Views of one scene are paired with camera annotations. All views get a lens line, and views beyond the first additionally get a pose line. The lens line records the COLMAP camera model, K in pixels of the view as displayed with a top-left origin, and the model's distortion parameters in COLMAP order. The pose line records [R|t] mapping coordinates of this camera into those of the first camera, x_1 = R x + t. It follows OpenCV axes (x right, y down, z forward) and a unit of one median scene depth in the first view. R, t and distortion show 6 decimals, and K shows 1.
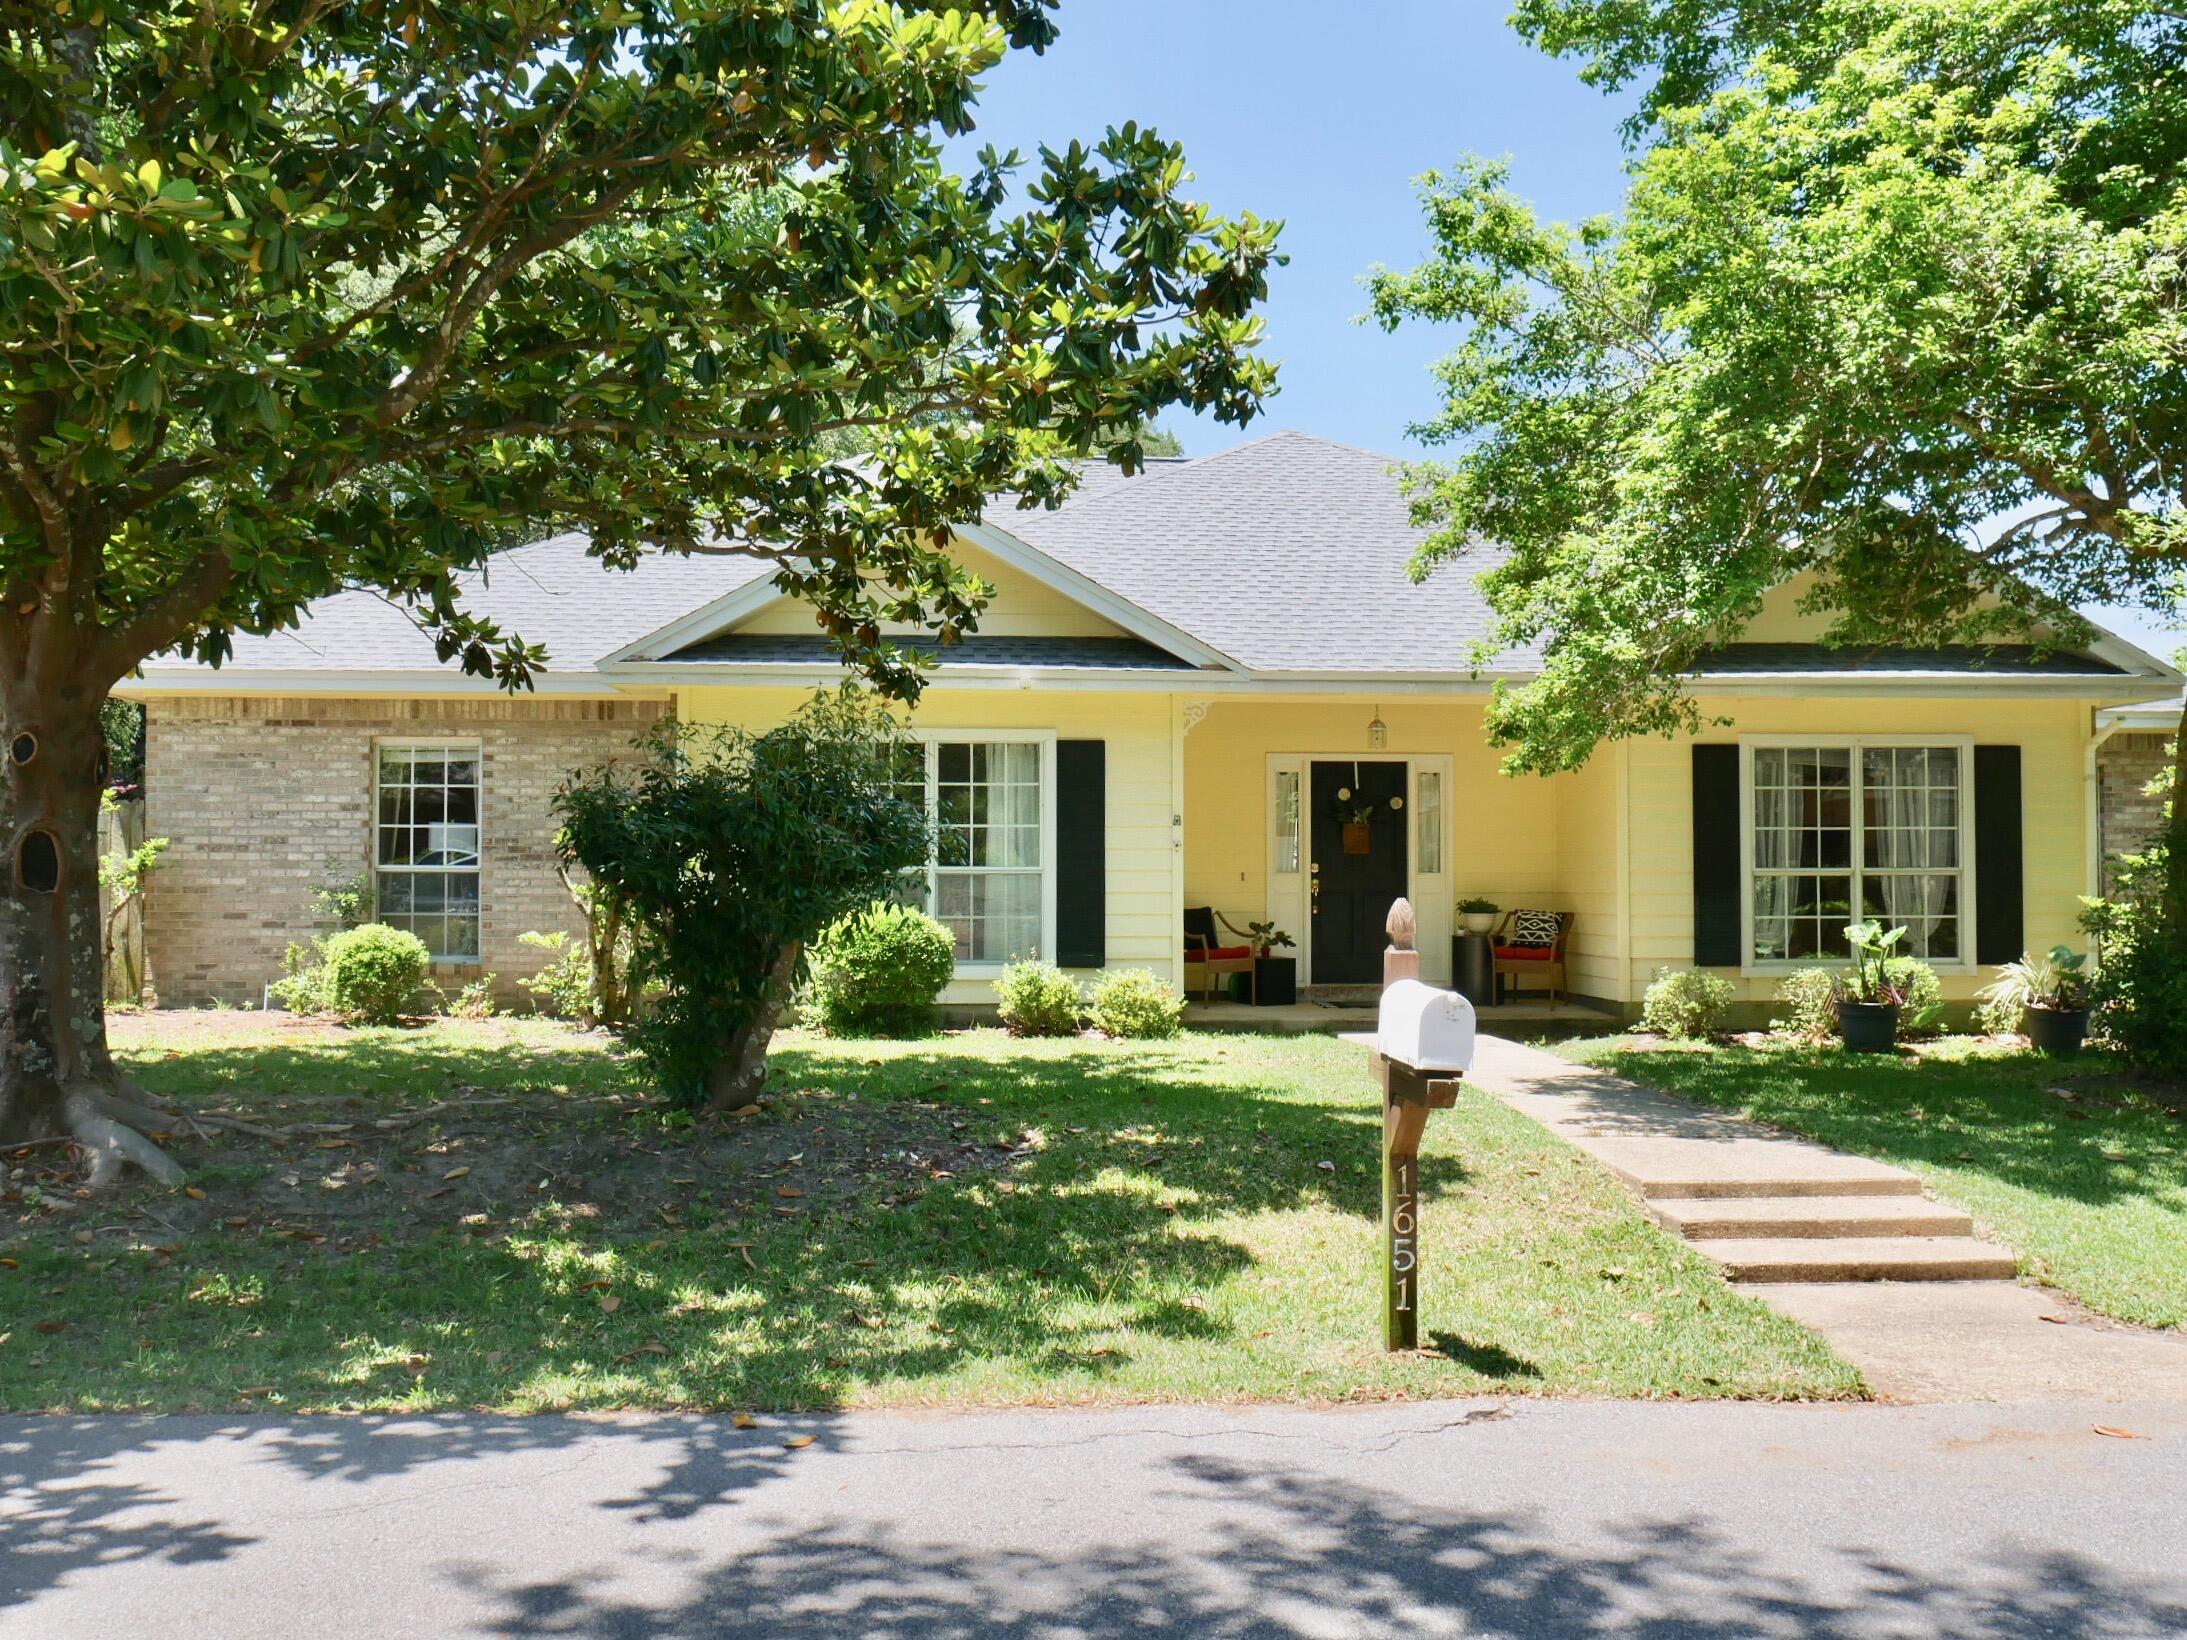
lens RADIAL K [[1949.6, 0, 1094.0], [0, 1949.6, 826.1], [0, 0, 1]] dist [-0.032751, 0.020993]
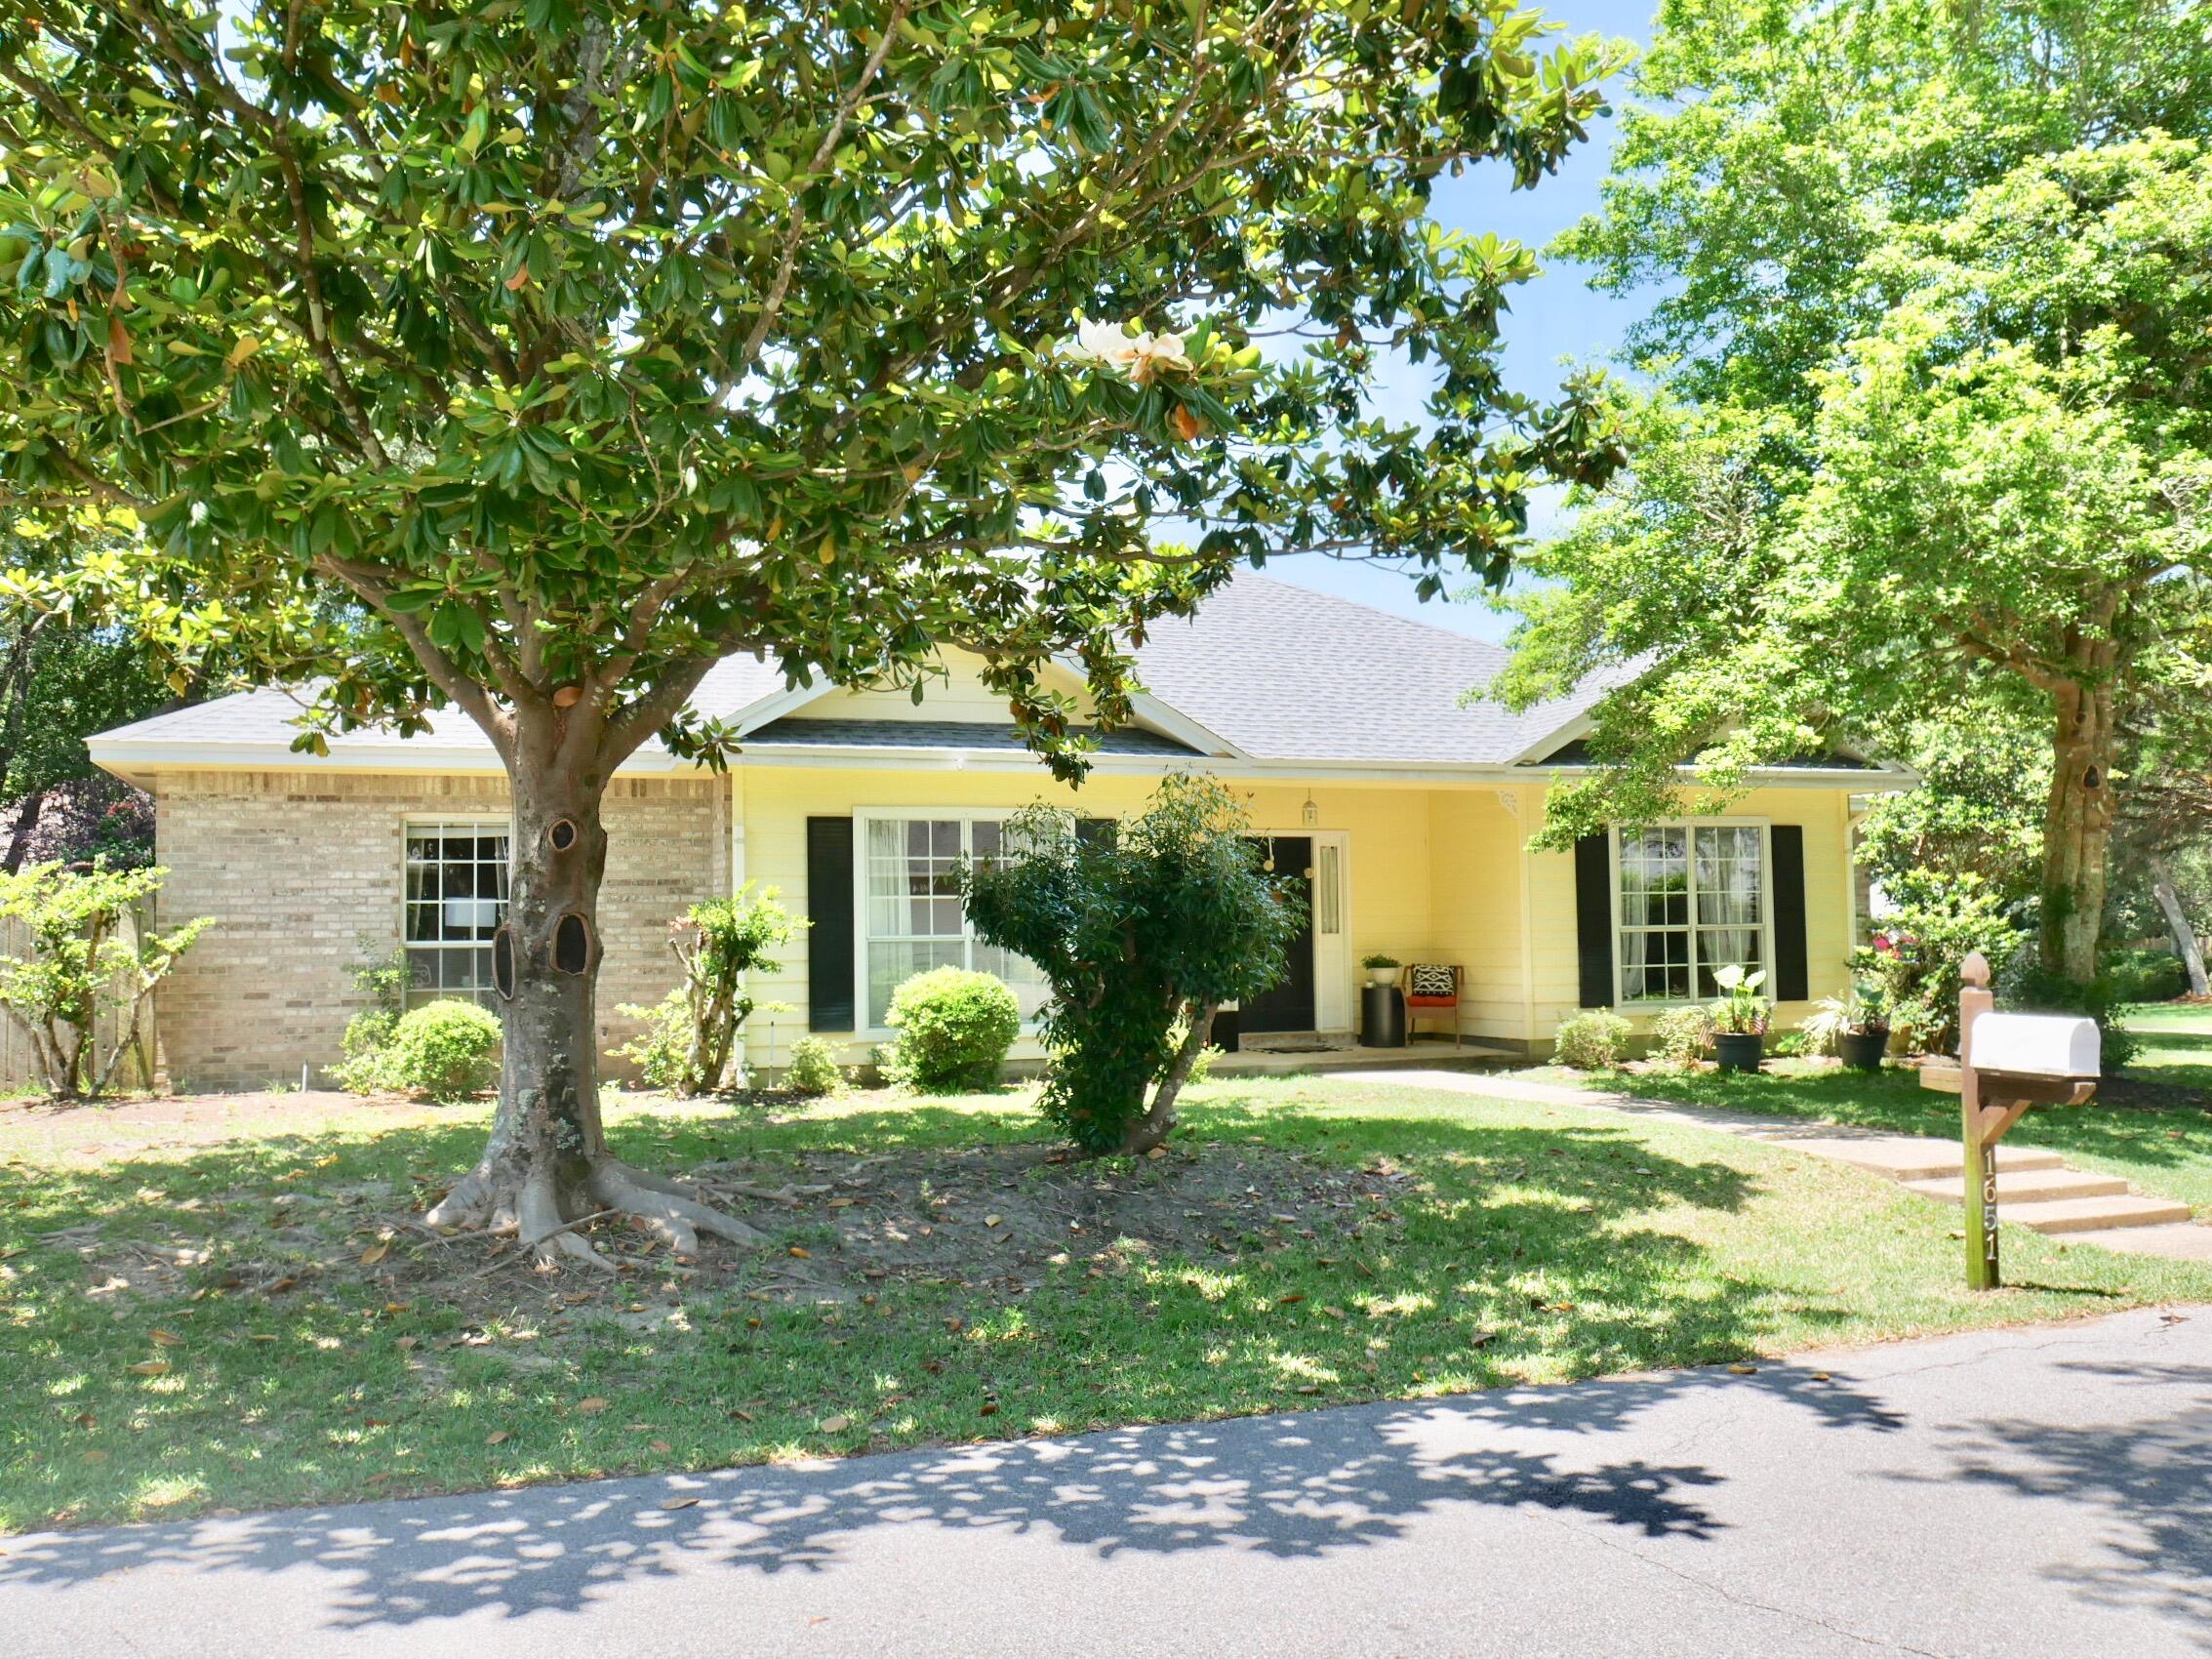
lens RADIAL K [[1873.7, 0, 1105.2], [0, 1873.7, 815.5], [0, 0, 1]] dist [-0.028455, 0.005253]
pose [[0.954995, 0.003832, 0.296597, -0.340792], [0.007807, 0.999245, -0.038049, -0.005735], [-0.296519, 0.038652, 0.954244, -0.023250]]
